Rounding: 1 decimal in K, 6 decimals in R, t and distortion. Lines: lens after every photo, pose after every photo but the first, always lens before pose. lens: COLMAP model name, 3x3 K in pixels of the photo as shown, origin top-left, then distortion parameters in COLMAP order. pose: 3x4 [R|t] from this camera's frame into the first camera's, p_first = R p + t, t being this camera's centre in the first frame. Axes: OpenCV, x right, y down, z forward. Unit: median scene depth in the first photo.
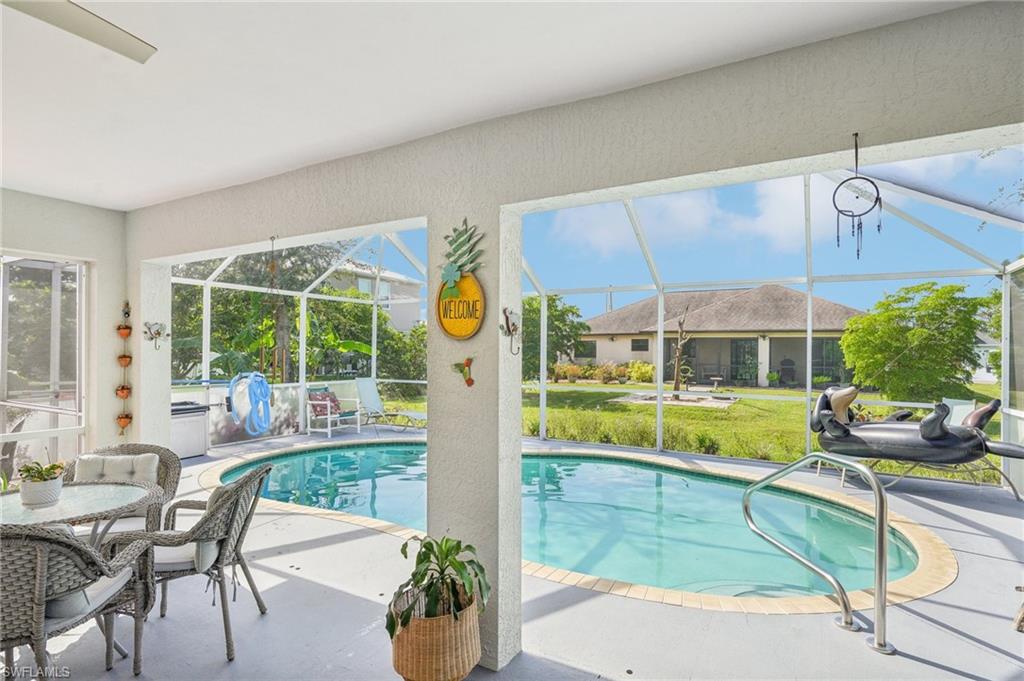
lens RADIAL K [[528.3, 0, 518.1], [0, 528.3, 341.2], [0, 0, 1]] dist [-0.001950, -0.000019]
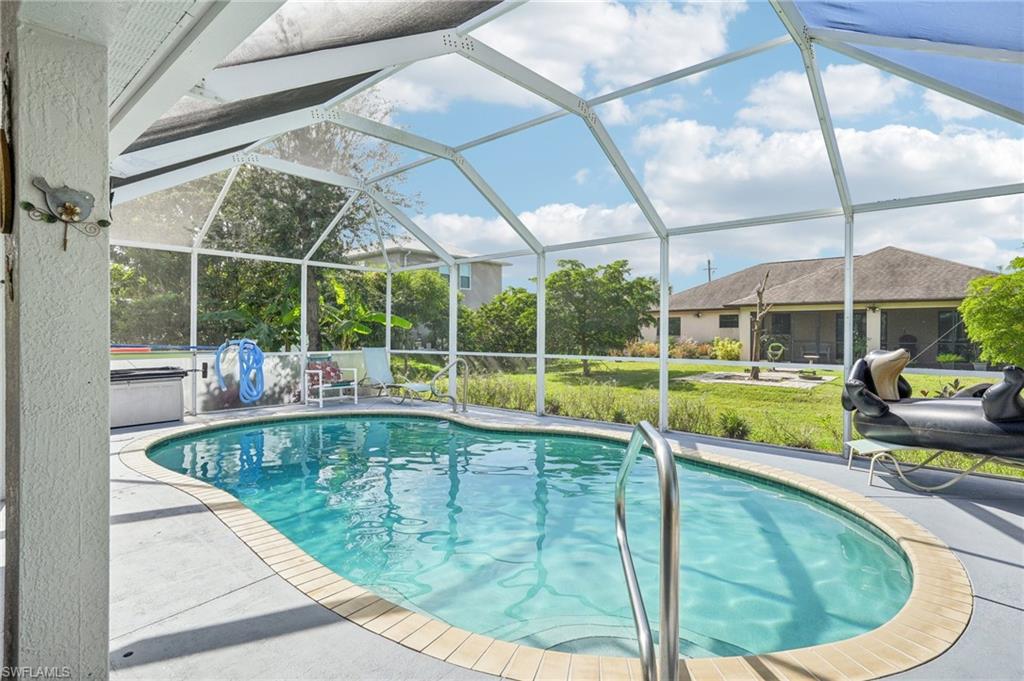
lens RADIAL K [[528.3, 0, 506.9], [0, 528.3, 323.8], [0, 0, 1]] dist [-0.001950, -0.000019]
pose [[0.979298, -0.009088, -0.202218, 0.166303], [0.009535, 0.999954, 0.001240, 0.030270], [0.202198, -0.003142, 0.979340, 0.118578]]
